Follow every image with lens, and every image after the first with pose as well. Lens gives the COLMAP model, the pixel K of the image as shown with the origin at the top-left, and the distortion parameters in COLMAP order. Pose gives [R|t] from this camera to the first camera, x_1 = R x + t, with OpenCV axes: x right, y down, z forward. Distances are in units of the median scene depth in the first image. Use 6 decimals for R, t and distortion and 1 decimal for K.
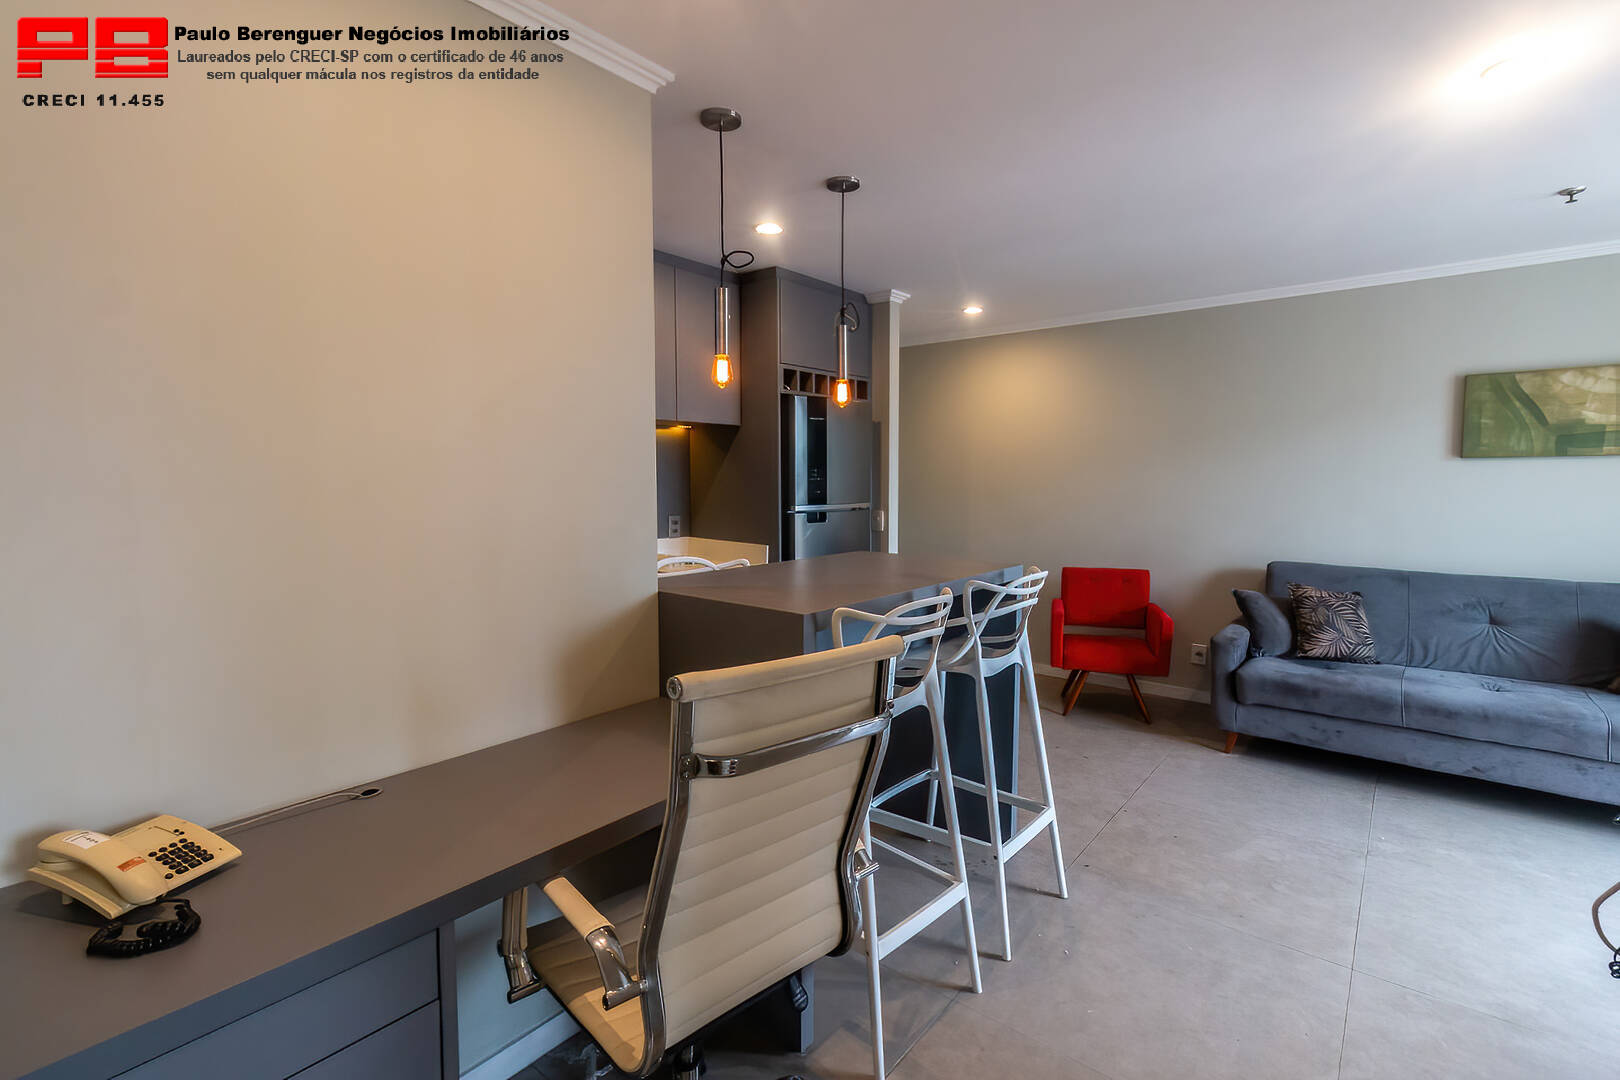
lens RADIAL K [[752.8, 0, 809.2], [0, 752.8, 527.0], [0, 0, 1]] dist [0.007917, 0.000612]
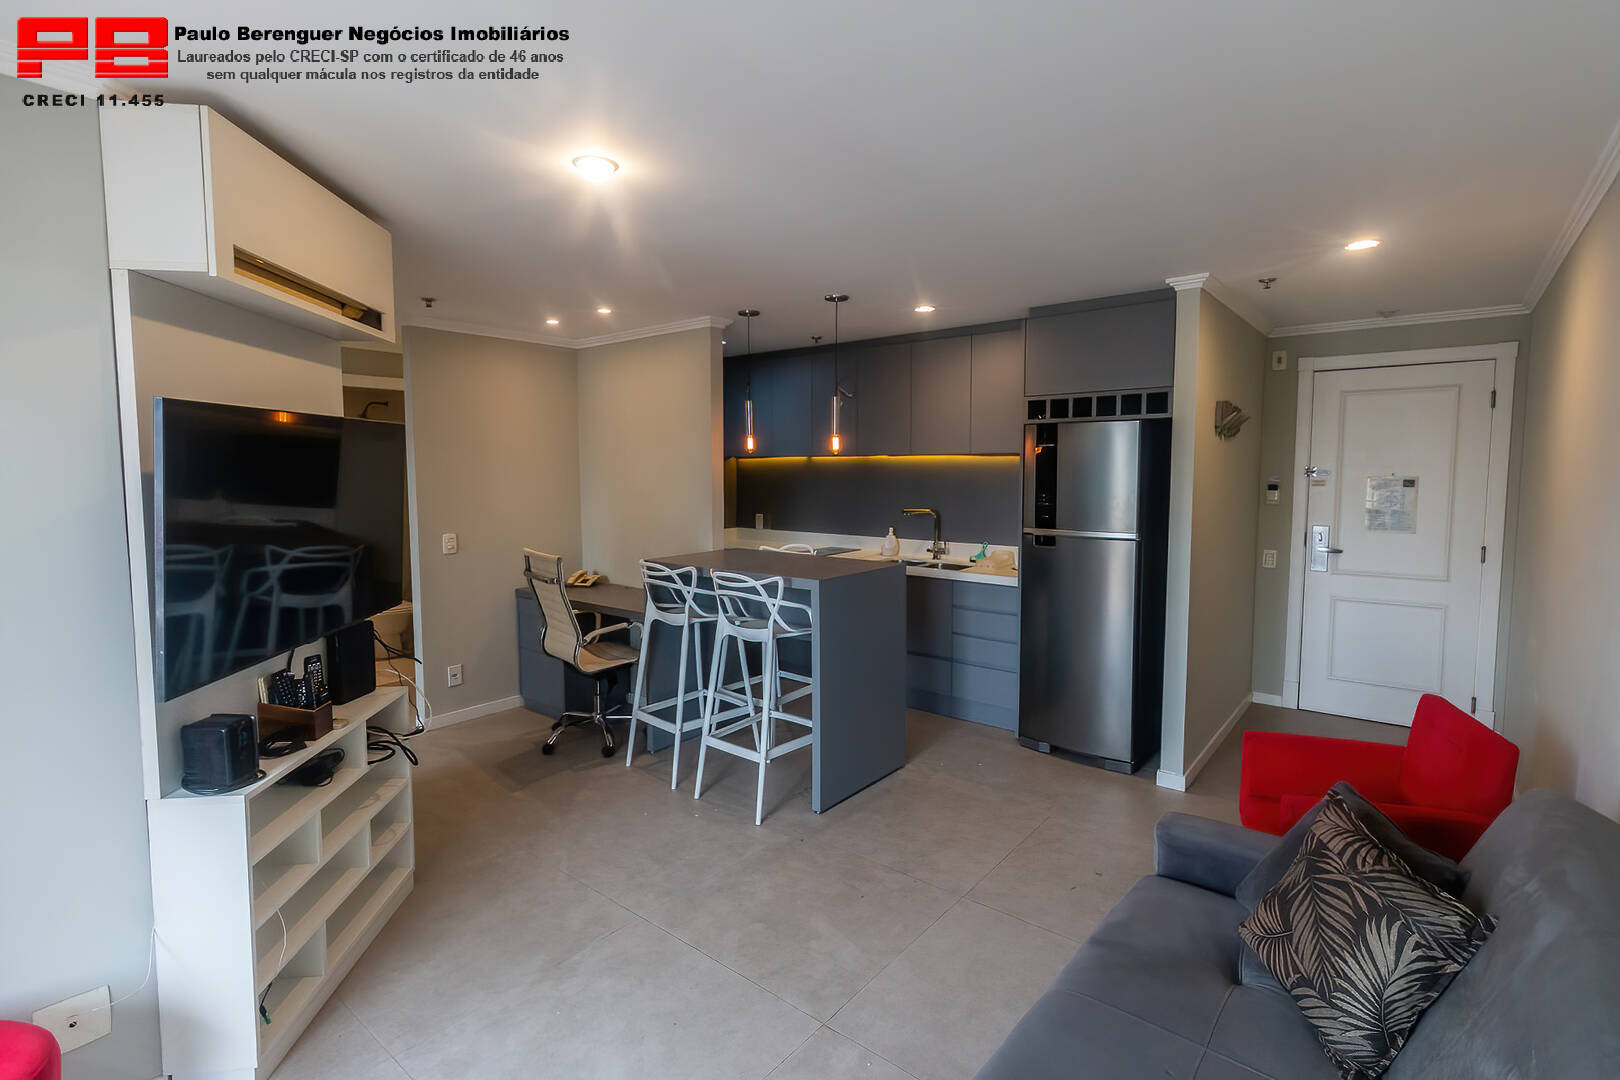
lens RADIAL K [[752.8, 0, 809.2], [0, 752.8, 527.0], [0, 0, 1]] dist [0.007917, 0.000612]
pose [[-0.007574, 0.078825, -0.996860, 1.117635], [-0.065675, 0.994697, 0.079153, -0.098906], [0.997812, 0.066068, -0.002357, 0.728896]]
